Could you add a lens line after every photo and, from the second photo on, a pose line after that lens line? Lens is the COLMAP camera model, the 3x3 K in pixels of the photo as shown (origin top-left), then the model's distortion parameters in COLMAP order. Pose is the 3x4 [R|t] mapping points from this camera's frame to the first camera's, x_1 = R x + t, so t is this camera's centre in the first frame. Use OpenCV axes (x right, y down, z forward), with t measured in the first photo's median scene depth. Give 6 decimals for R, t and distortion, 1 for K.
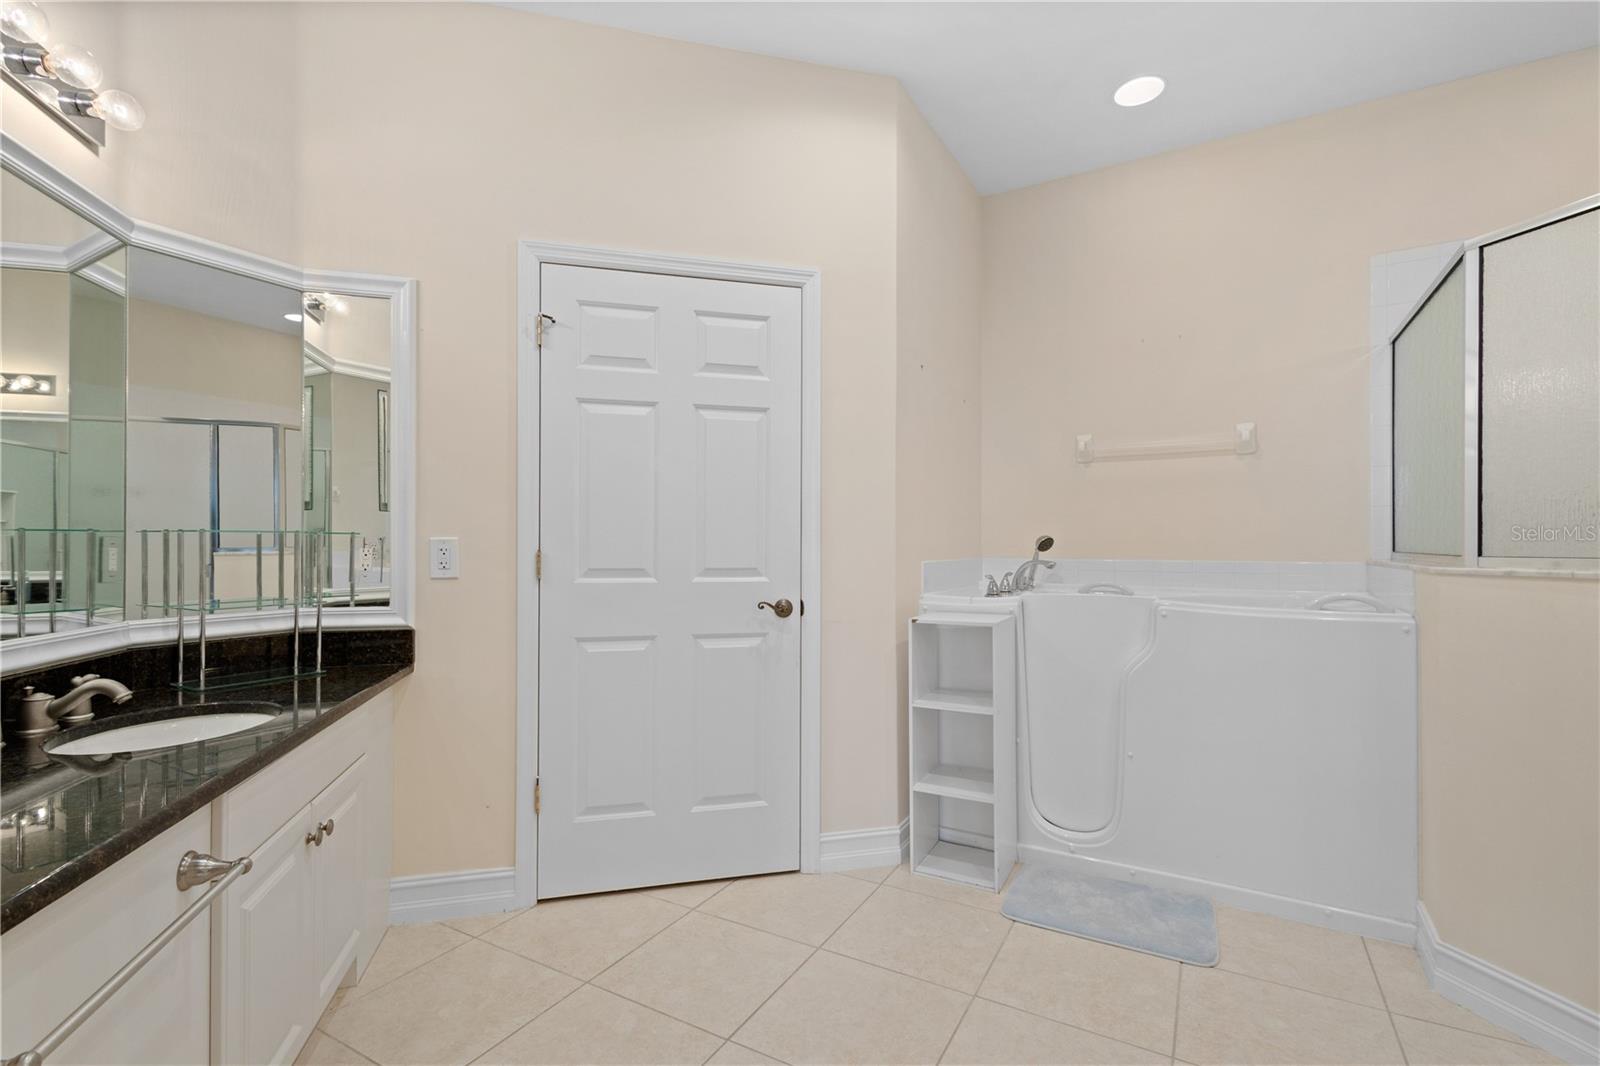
lens RADIAL K [[724.8, 0, 796.9], [0, 724.8, 538.4], [0, 0, 1]] dist [0.000973, 0.000013]
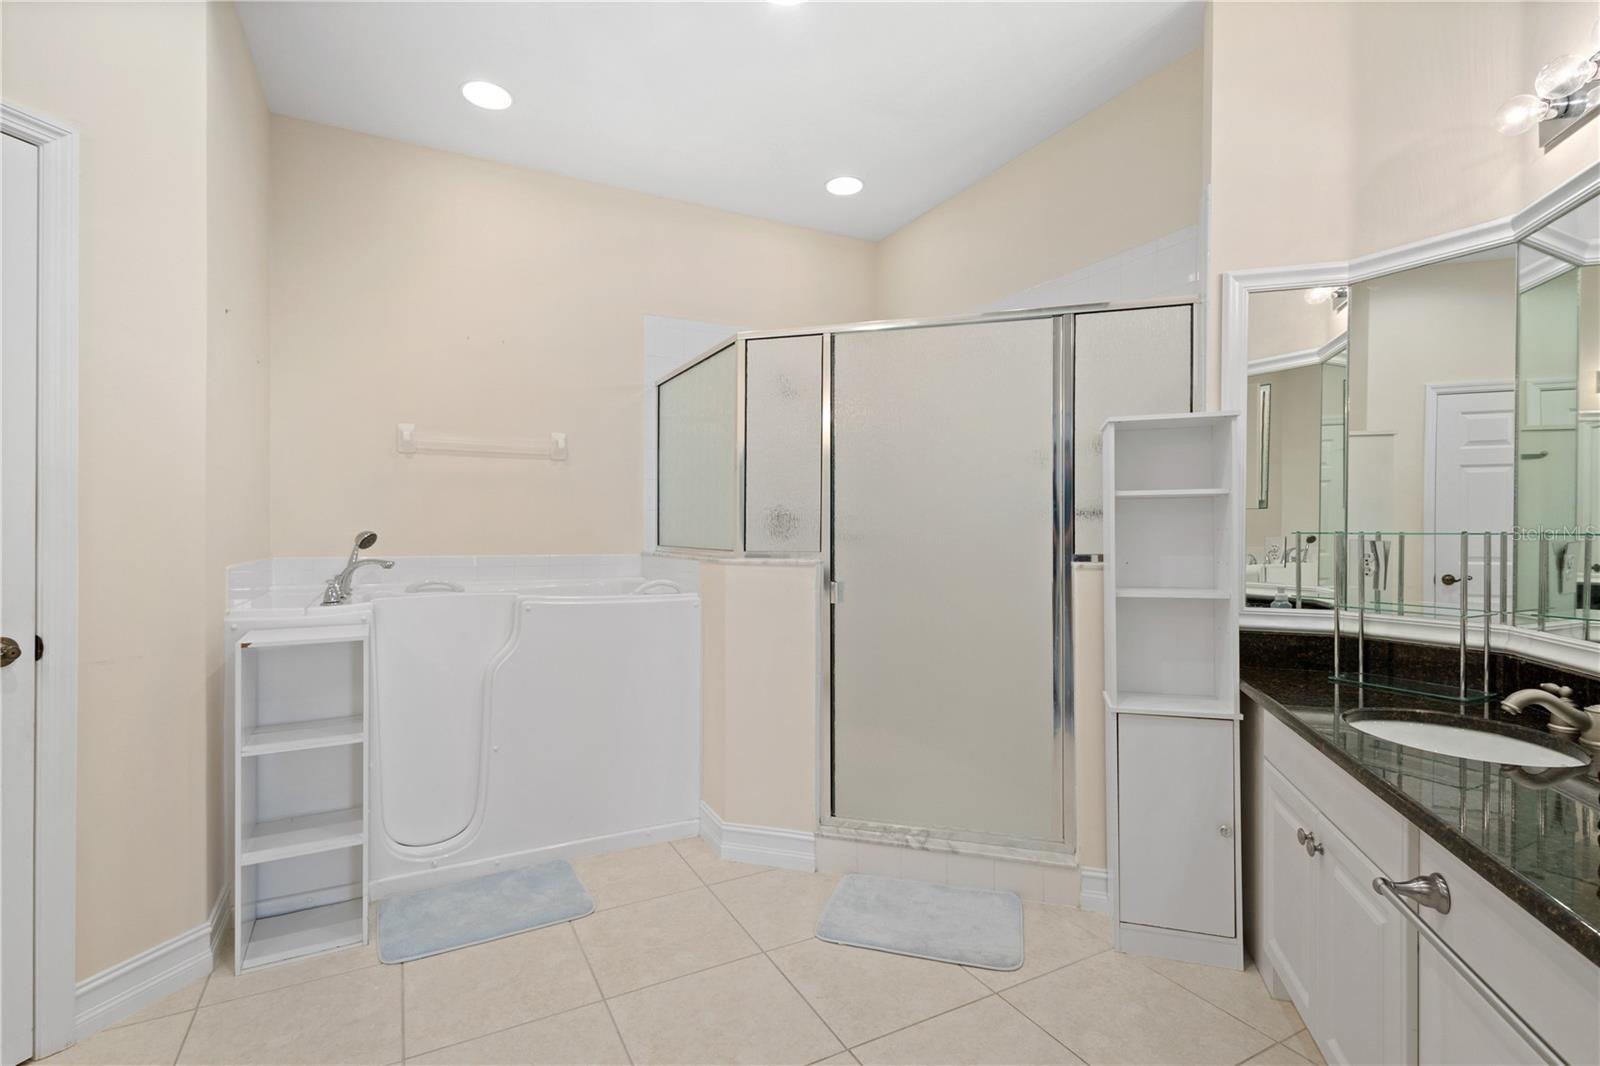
lens RADIAL K [[732.4, 0, 800.0], [0, 732.4, 533.0], [0, 0, 1]] dist [-0.001307, -0.000660]
pose [[0.530368, -0.000613, 0.847767, -0.185568], [-0.006775, 0.999965, 0.004962, -0.013426], [-0.847740, -0.008375, 0.530345, 0.090804]]
